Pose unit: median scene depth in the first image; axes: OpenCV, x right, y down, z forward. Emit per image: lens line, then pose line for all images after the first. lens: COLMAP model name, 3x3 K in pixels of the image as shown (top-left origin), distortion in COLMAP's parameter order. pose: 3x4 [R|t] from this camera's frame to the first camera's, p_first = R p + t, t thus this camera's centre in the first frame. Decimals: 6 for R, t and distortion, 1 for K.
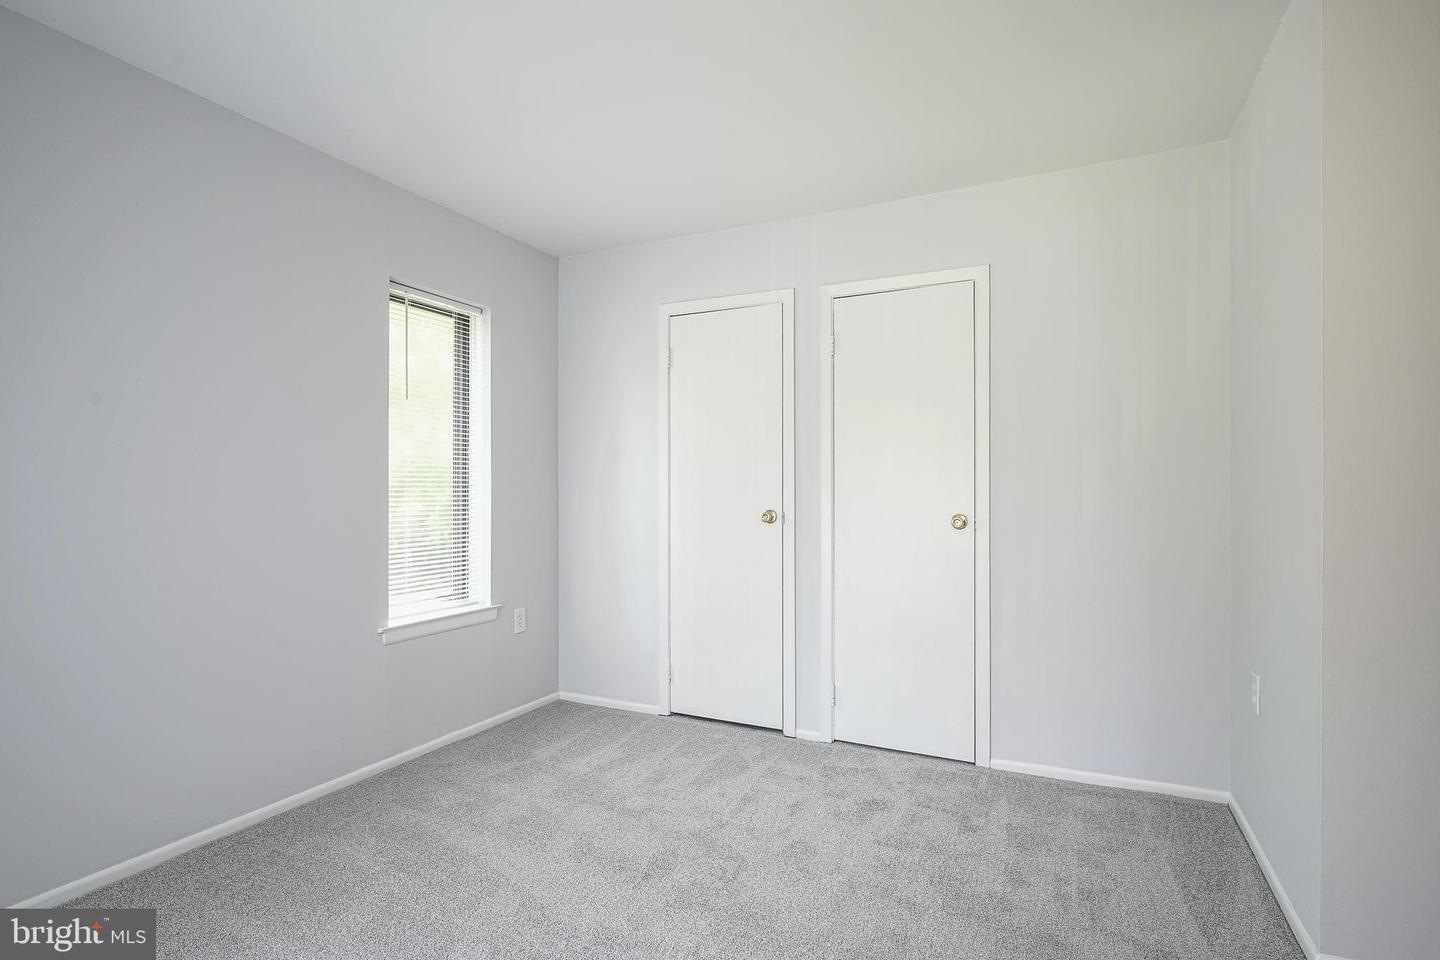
lens RADIAL K [[731.4, 0, 723.9], [0, 731.4, 490.5], [0, 0, 1]] dist [-0.002829, 0.000021]
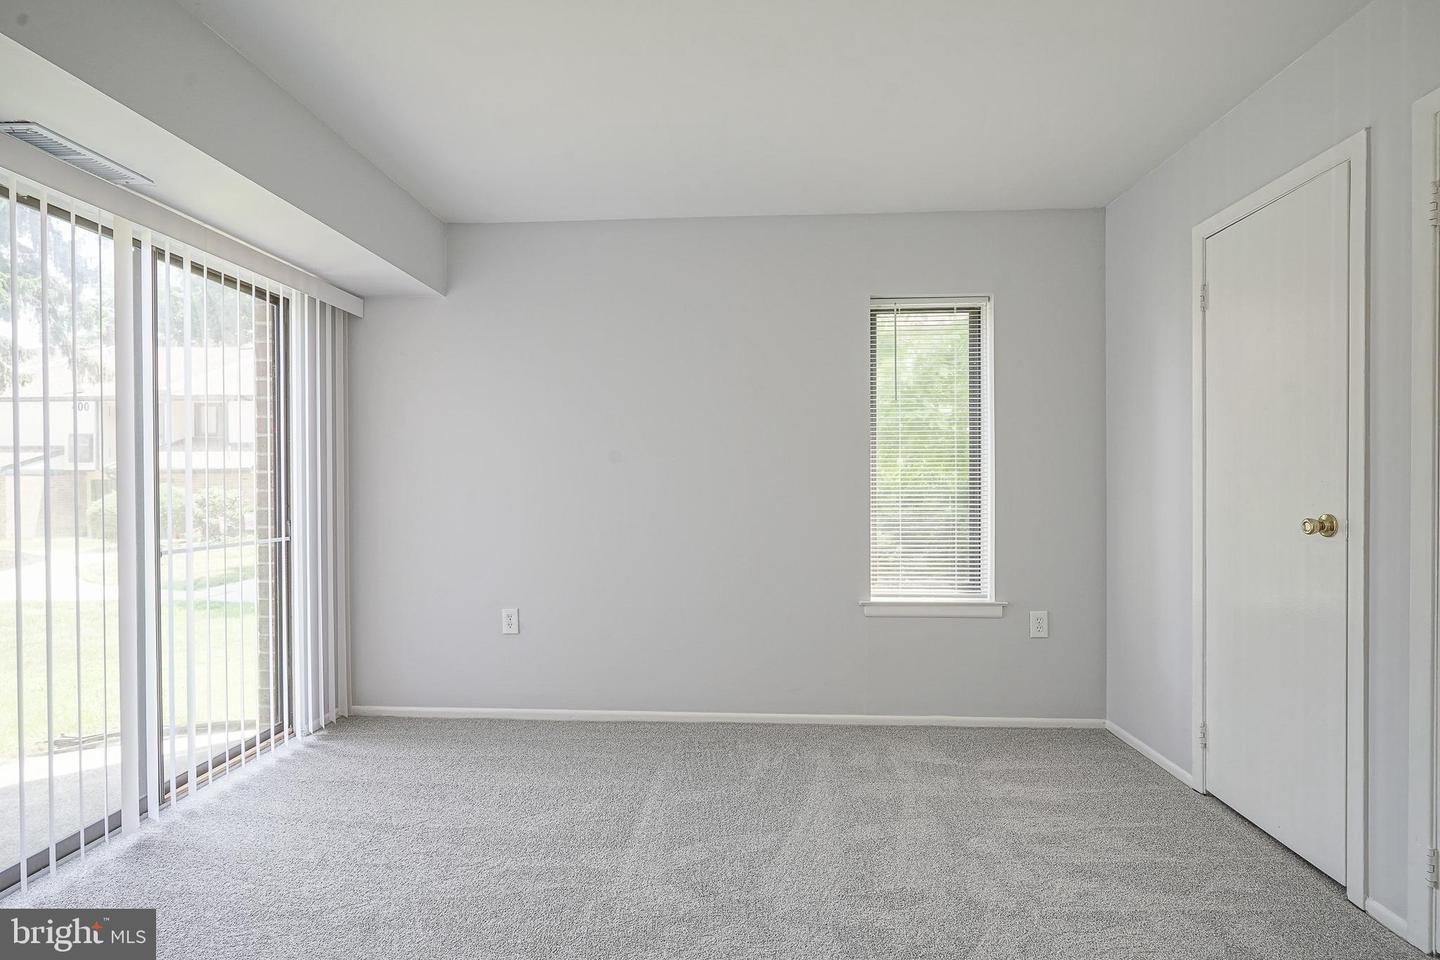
lens RADIAL K [[714.3, 0, 714.0], [0, 714.3, 490.8], [0, 0, 1]] dist [-0.012535, 0.006708]
pose [[0.357230, 0.009989, -0.933963, 0.432424], [0.002514, 0.999929, 0.011656, -0.000703], [0.934013, -0.006512, 0.357180, 0.323109]]
